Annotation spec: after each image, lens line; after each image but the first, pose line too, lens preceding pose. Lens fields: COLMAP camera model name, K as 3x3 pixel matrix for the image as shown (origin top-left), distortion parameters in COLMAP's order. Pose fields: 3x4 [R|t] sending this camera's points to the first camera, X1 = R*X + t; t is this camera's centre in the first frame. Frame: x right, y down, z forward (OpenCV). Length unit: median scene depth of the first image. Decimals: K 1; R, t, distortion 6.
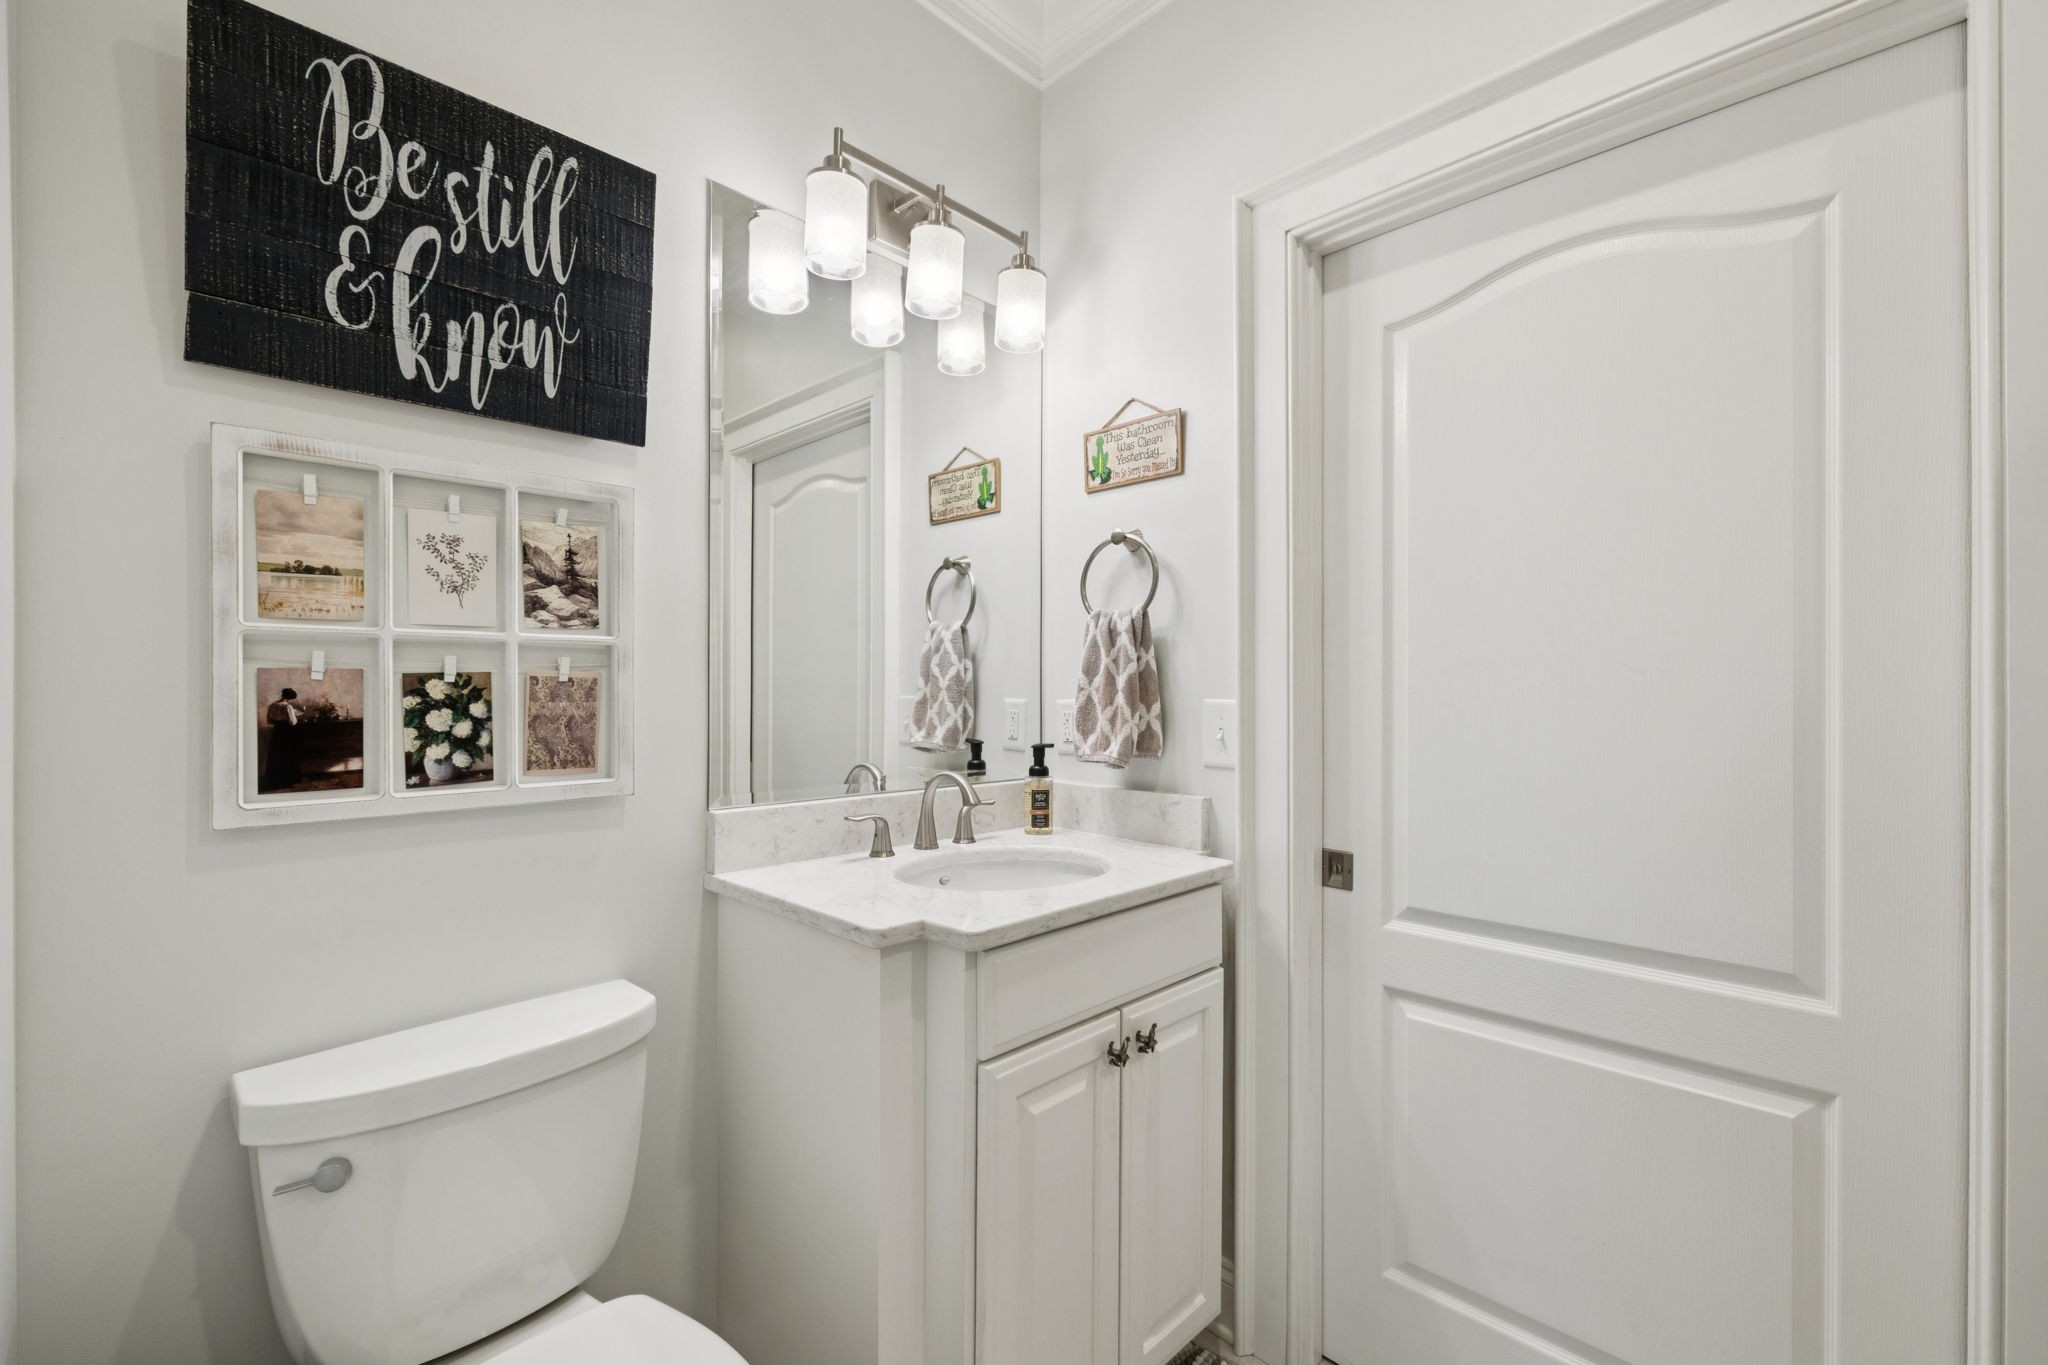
lens RADIAL K [[866.7, 0, 1026.7], [0, 866.7, 668.8], [0, 0, 1]] dist [-0.001126, 0.000010]
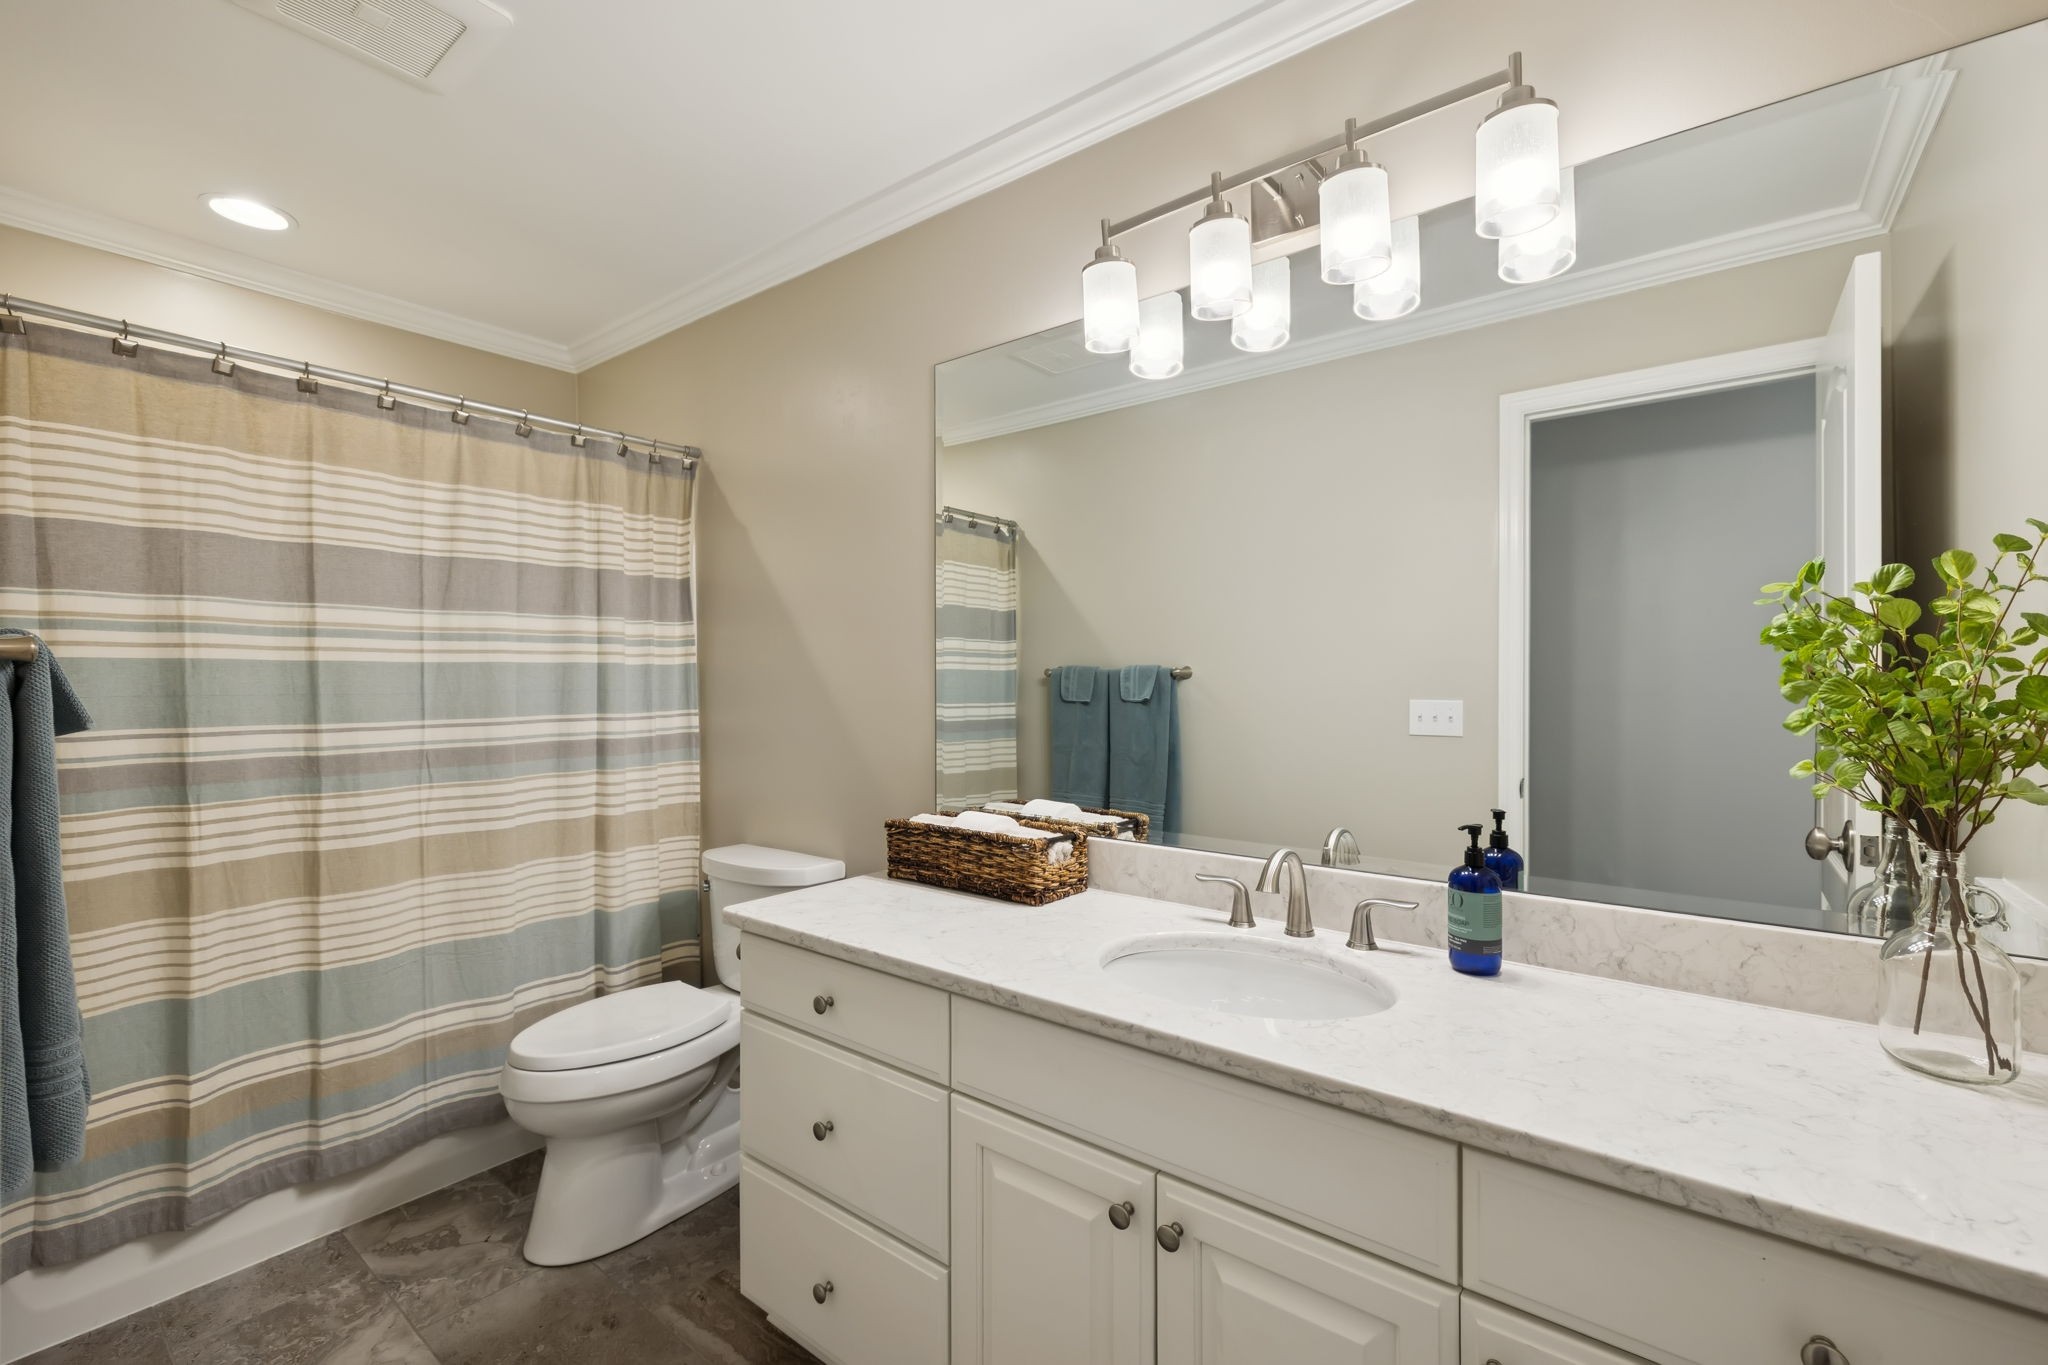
lens RADIAL K [[866.7, 0, 1027.4], [0, 866.7, 700.8], [0, 0, 1]] dist [-0.001126, 0.000010]
pose [[0.122870, 0.009310, -0.992379, 0.795466], [0.009875, 0.999895, 0.010603, -0.039953], [0.992374, -0.011102, 0.122765, 0.728612]]
